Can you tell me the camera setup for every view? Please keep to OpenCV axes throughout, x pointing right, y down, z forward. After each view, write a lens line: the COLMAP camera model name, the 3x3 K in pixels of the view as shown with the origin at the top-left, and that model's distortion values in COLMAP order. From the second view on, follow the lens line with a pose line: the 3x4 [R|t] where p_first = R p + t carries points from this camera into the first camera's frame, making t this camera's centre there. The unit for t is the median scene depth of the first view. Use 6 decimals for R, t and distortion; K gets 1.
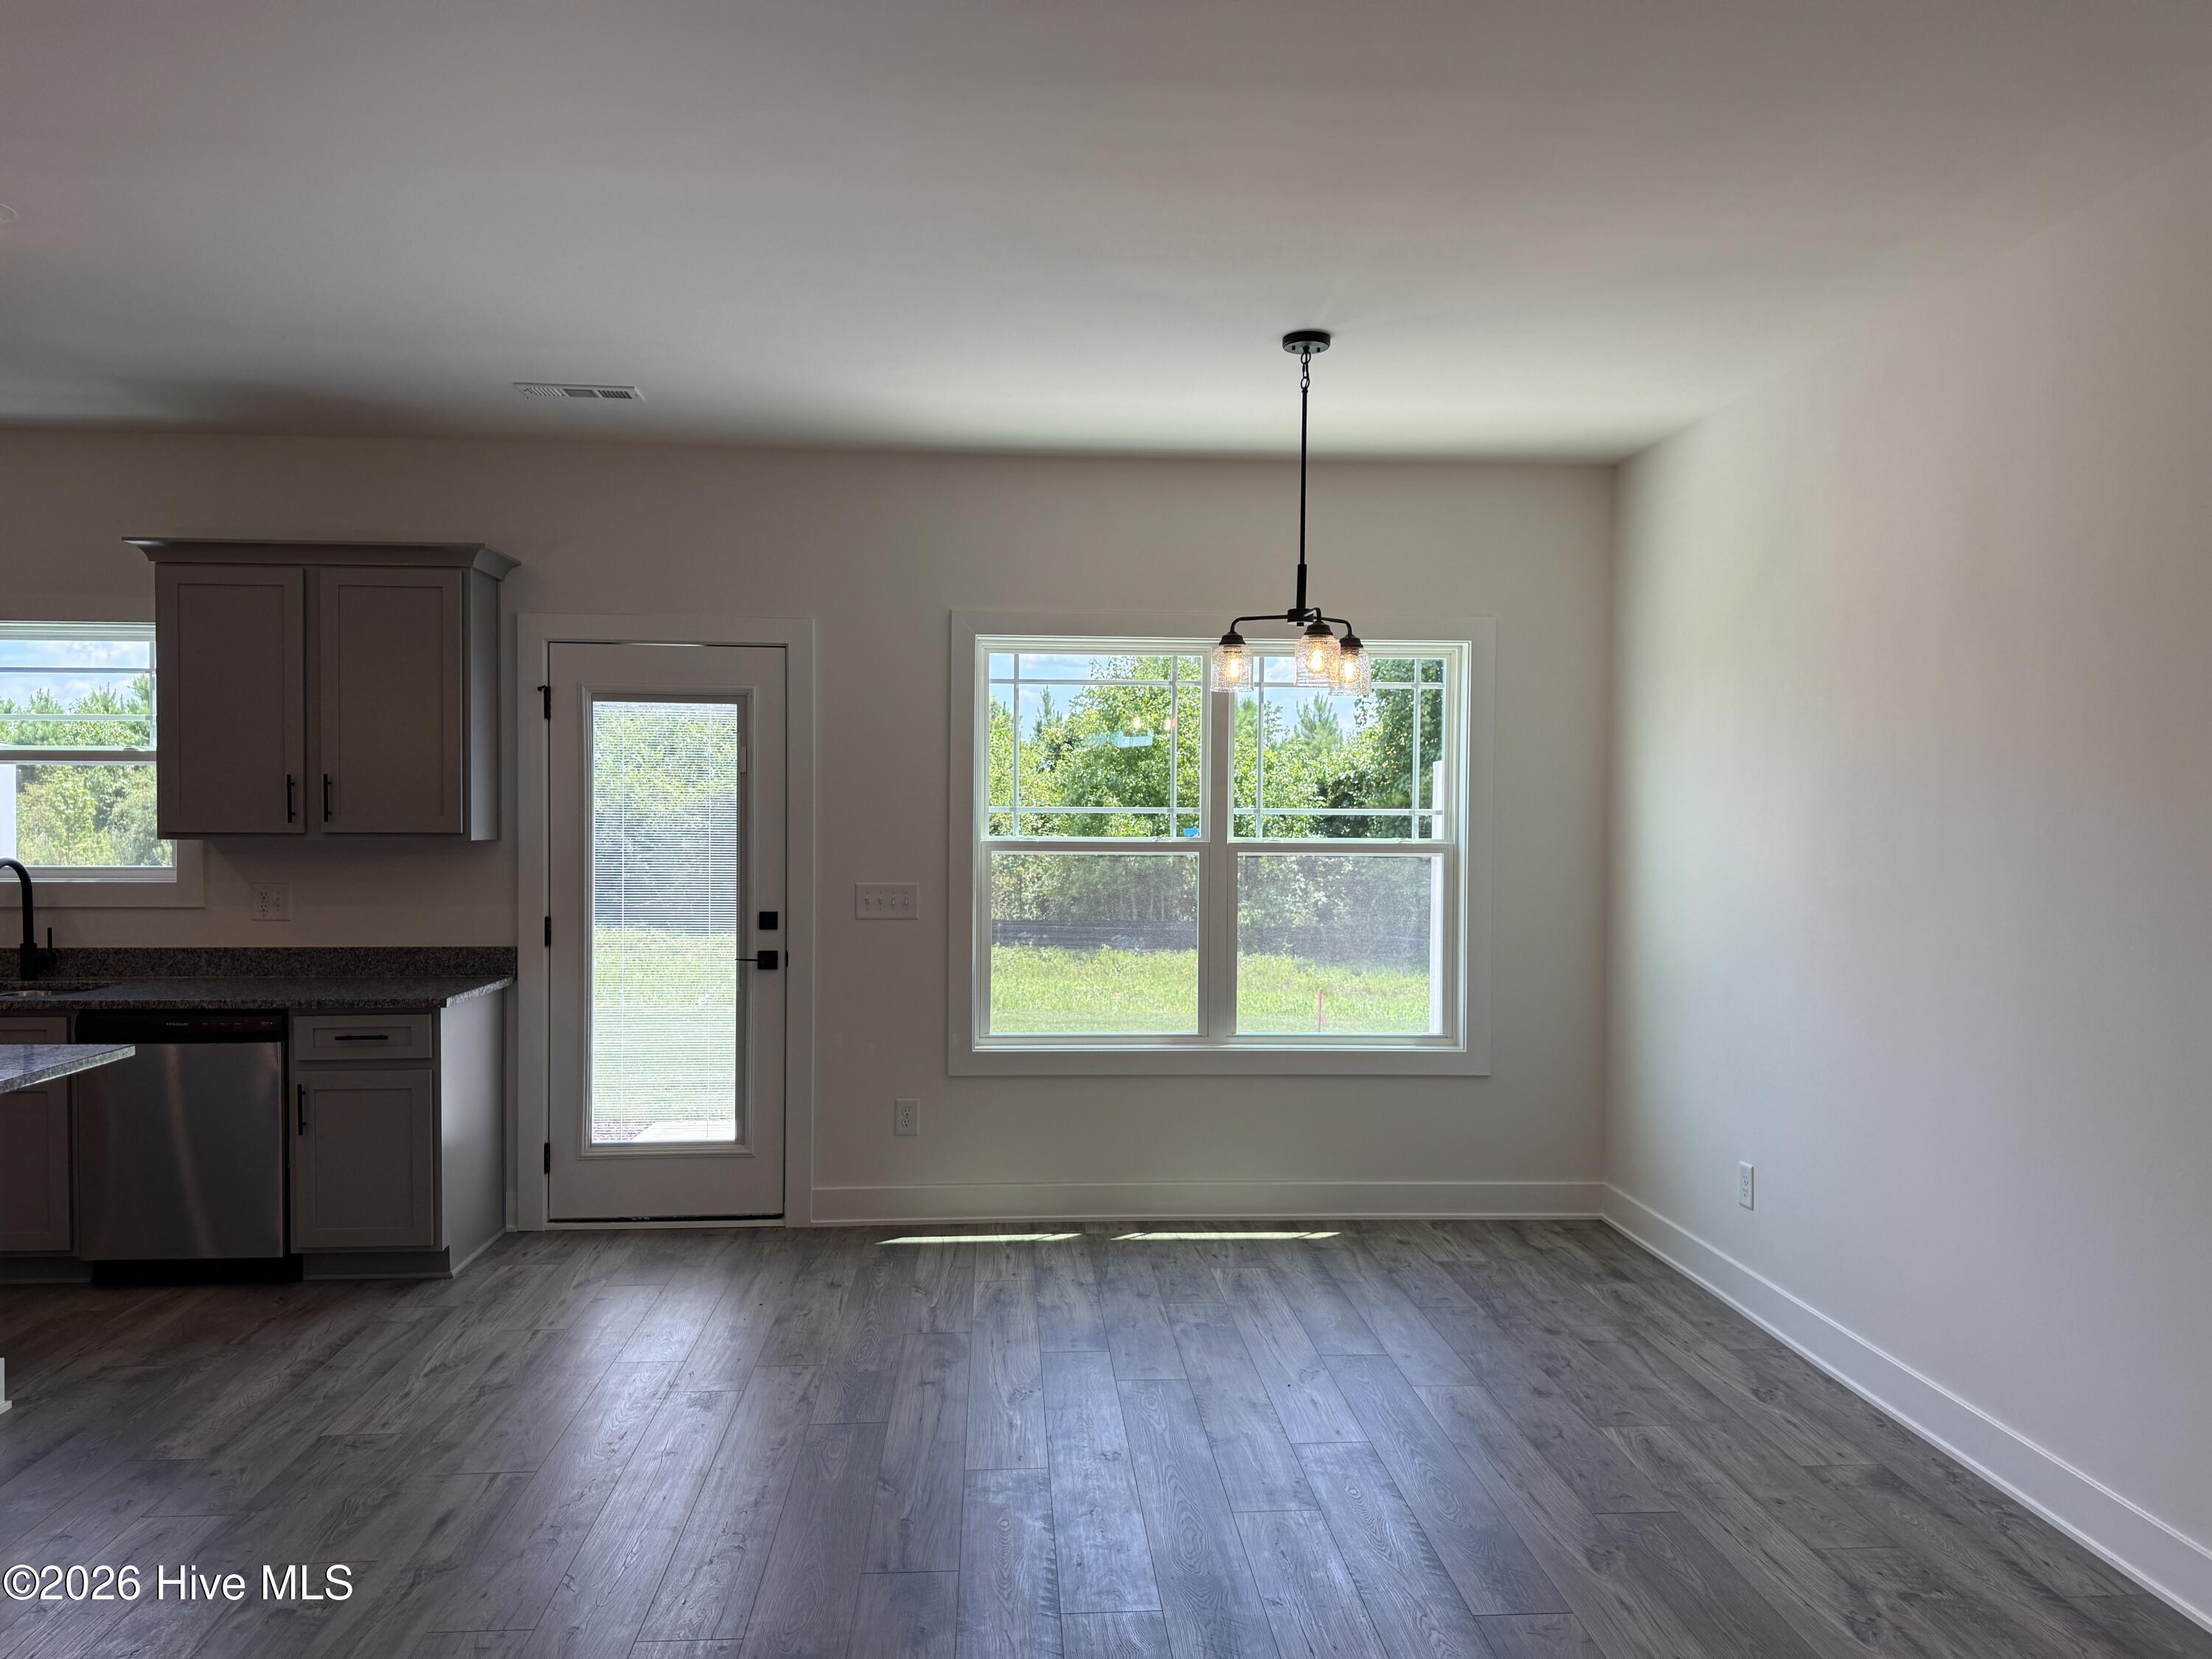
lens RADIAL K [[1585.9, 0, 1106.8], [0, 1585.9, 832.9], [0, 0, 1]] dist [0.019939, -0.018674]
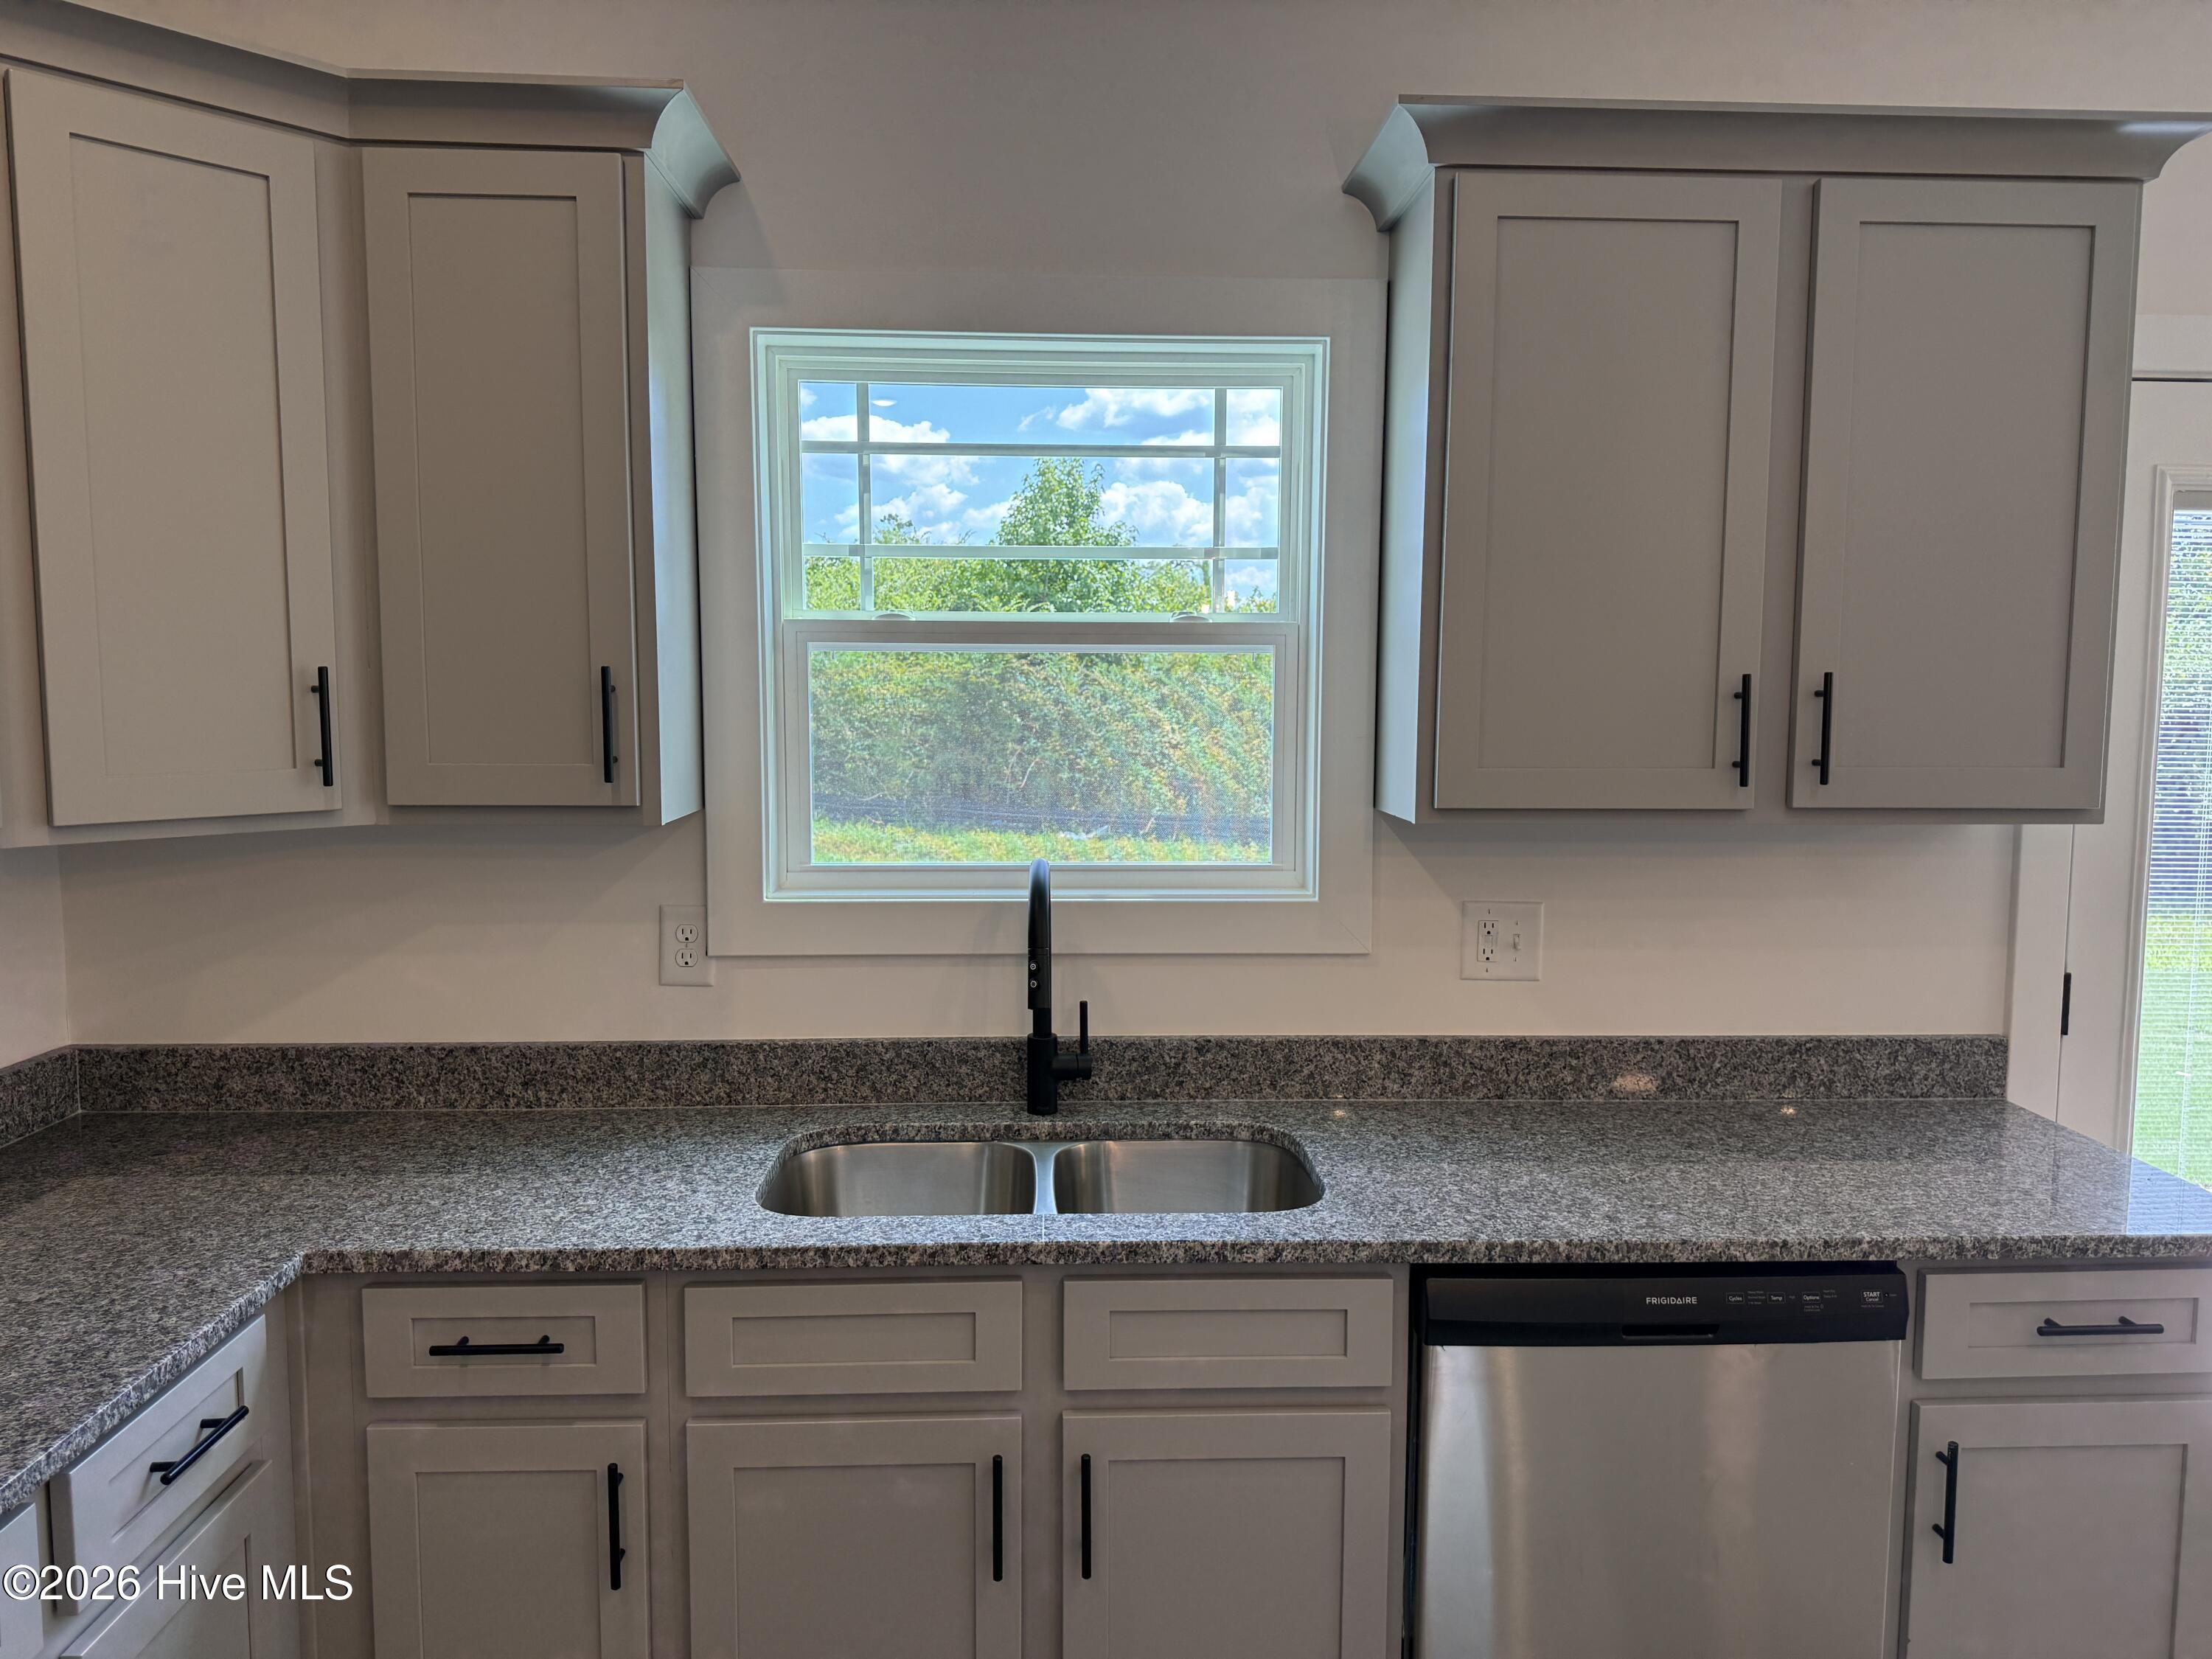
lens RADIAL K [[1585.9, 0, 1105.1], [0, 1585.9, 833.3], [0, 0, 1]] dist [0.019939, -0.018674]
pose [[0.999160, 0.003171, -0.040861, -0.631240], [0.000041, 0.996924, 0.078369, -0.026358], [0.040984, -0.078304, 0.996087, 0.530933]]
